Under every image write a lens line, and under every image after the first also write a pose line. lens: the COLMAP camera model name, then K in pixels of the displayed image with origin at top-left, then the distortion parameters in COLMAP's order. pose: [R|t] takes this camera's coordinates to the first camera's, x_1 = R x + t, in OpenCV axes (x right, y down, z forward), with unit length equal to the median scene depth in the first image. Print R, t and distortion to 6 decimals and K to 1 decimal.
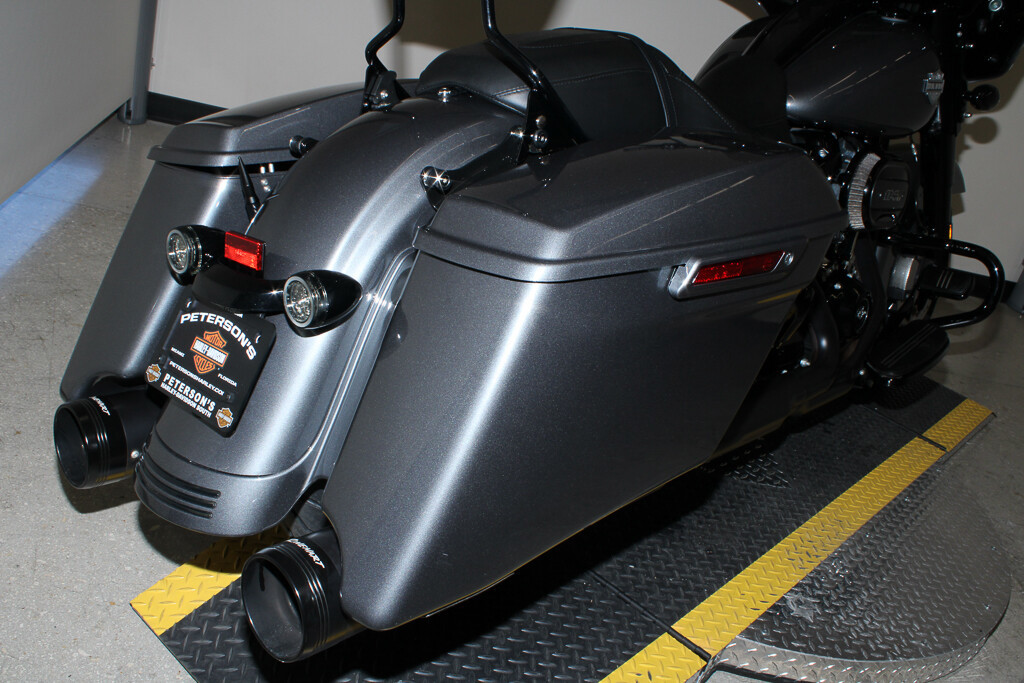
lens RADIAL K [[955.6, 0, 509.5], [0, 955.6, 344.2], [0, 0, 1]] dist [-0.091866, 0.021328]
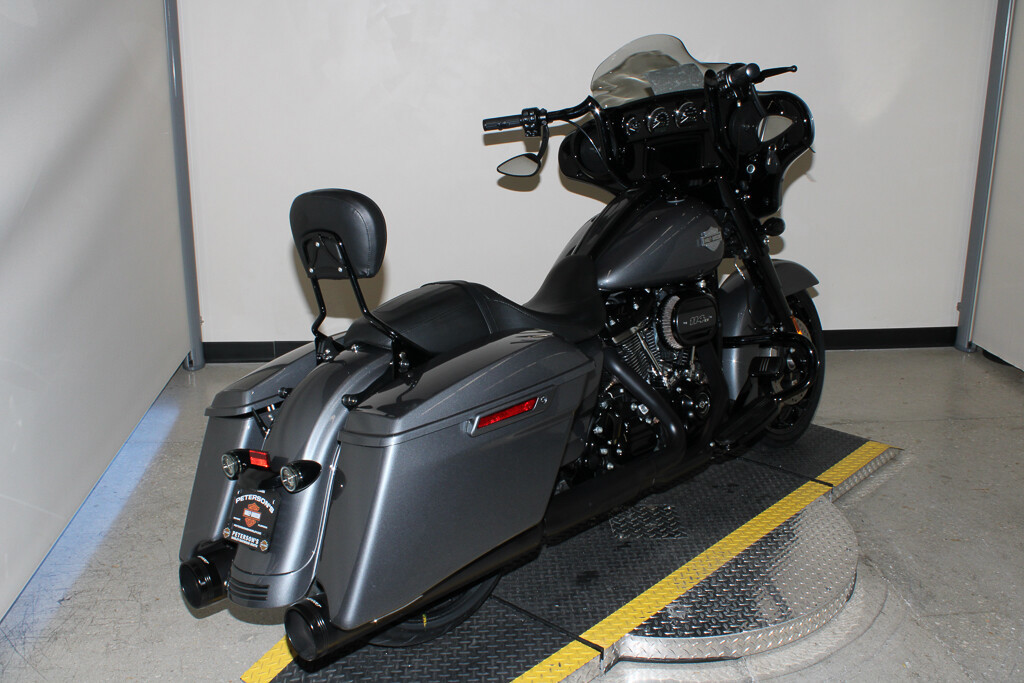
lens RADIAL K [[1016.0, 0, 512.0], [0, 1016.0, 341.5], [0, 0, 1]] dist [-0.105400, 0.008466]
pose [[0.971744, -0.222403, -0.079064, 0.356463], [0.208526, 0.965829, -0.153918, 0.077156], [0.110594, 0.133082, 0.984915, -0.815264]]
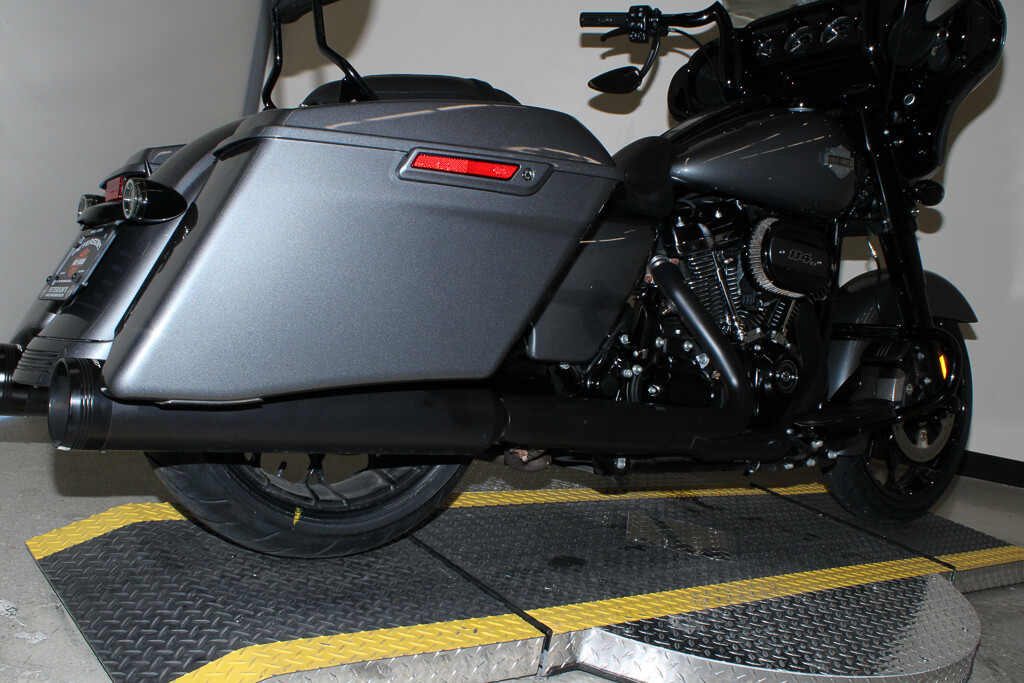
lens RADIAL K [[1054.1, 0, 512.0], [0, 1054.1, 341.5], [0, 0, 1]] dist [-0.147005, 0.206891]
pose [[0.982630, -0.029047, -0.183286, 0.438384], [-0.034461, 0.941934, -0.334025, 0.473646], [0.182345, 0.334539, 0.924572, -0.135592]]
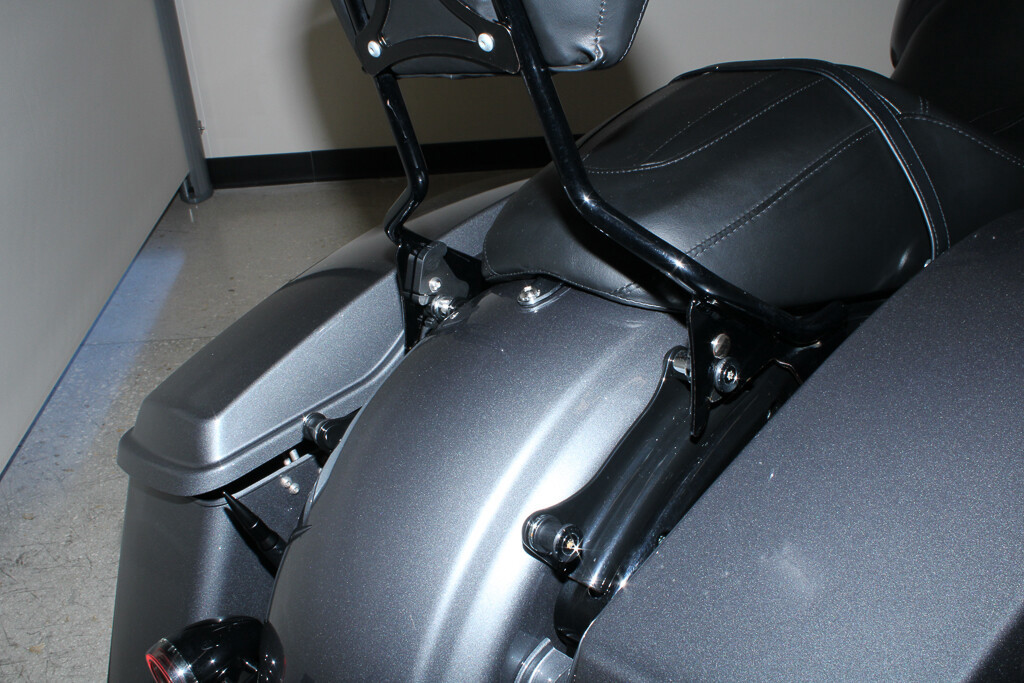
lens RADIAL K [[955.6, 0, 509.5], [0, 955.6, 344.2], [0, 0, 1]] dist [-0.091866, 0.021328]
pose [[0.958767, -0.222238, -0.177132, 0.012403], [0.238708, 0.967988, 0.077579, -0.270815], [0.154221, -0.116663, 0.981125, 0.414934]]
